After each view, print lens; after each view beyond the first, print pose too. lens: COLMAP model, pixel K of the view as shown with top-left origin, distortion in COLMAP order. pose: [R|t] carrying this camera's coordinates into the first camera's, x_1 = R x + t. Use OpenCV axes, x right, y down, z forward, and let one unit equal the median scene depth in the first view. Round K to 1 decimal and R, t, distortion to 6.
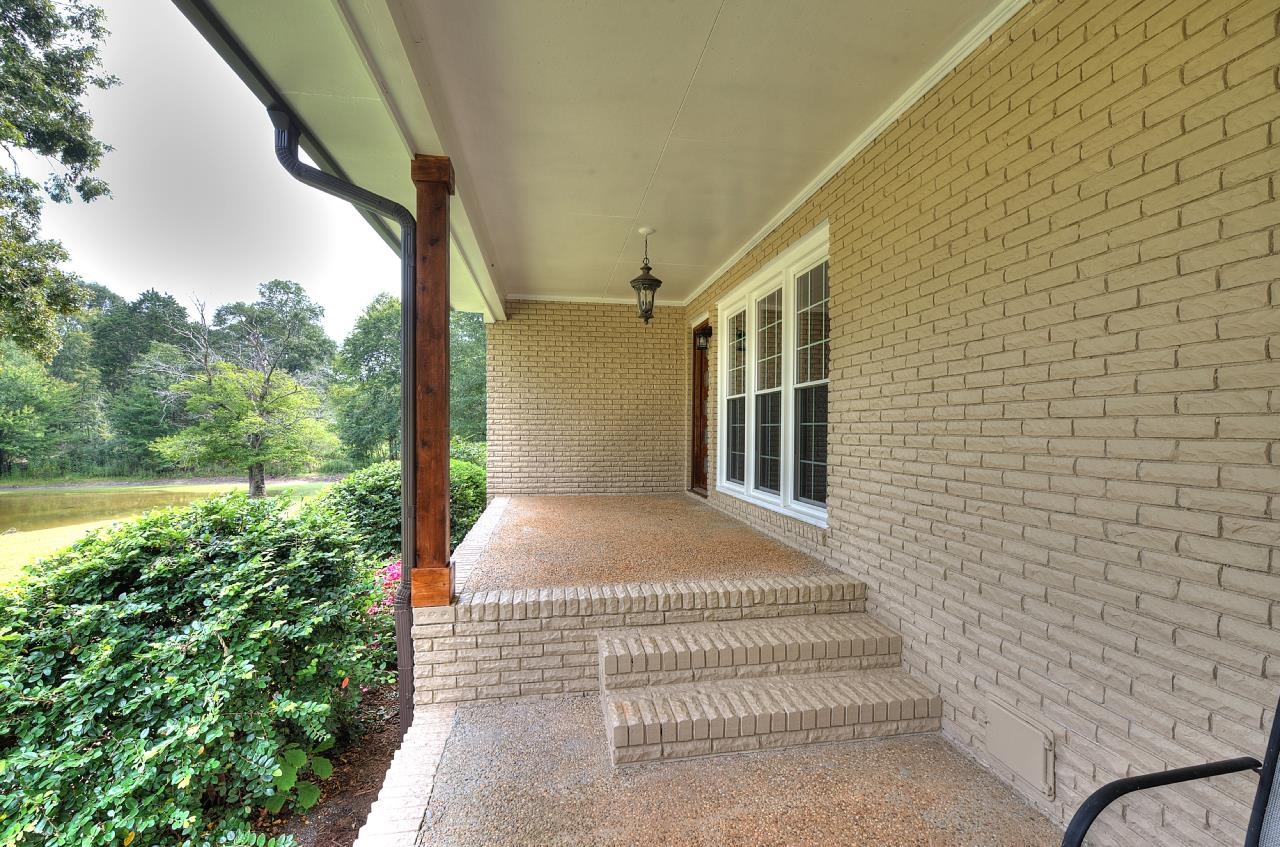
lens RADIAL K [[545.0, 0, 645.3], [0, 545.0, 425.1], [0, 0, 1]] dist [0.001346, 0.002140]
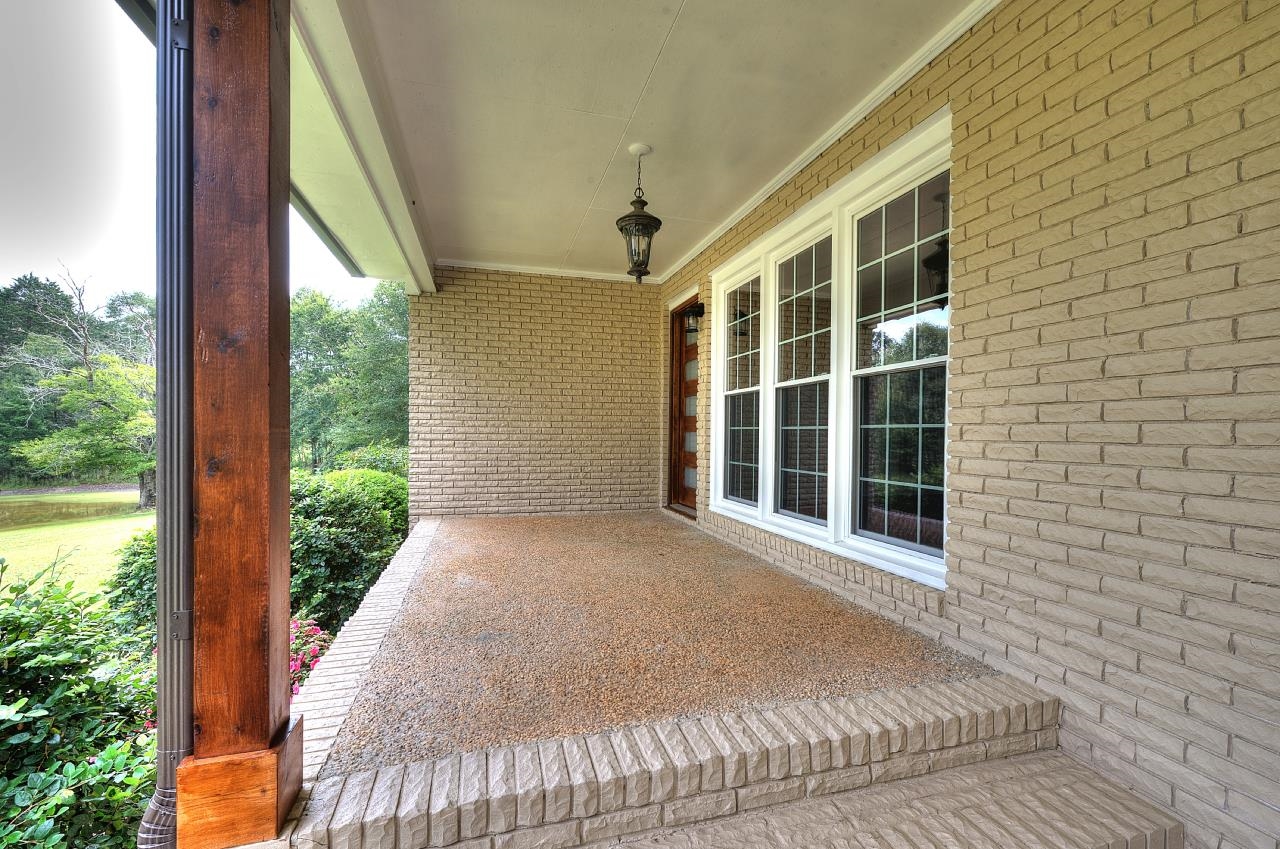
lens RADIAL K [[526.3, 0, 639.0], [0, 526.3, 431.2], [0, 0, 1]] dist [0.005386, 0.000469]
pose [[0.994095, 0.003573, 0.108458, -0.070173], [-0.004064, 0.999982, 0.004304, 0.002013], [-0.108441, -0.004719, 0.994092, 0.324379]]
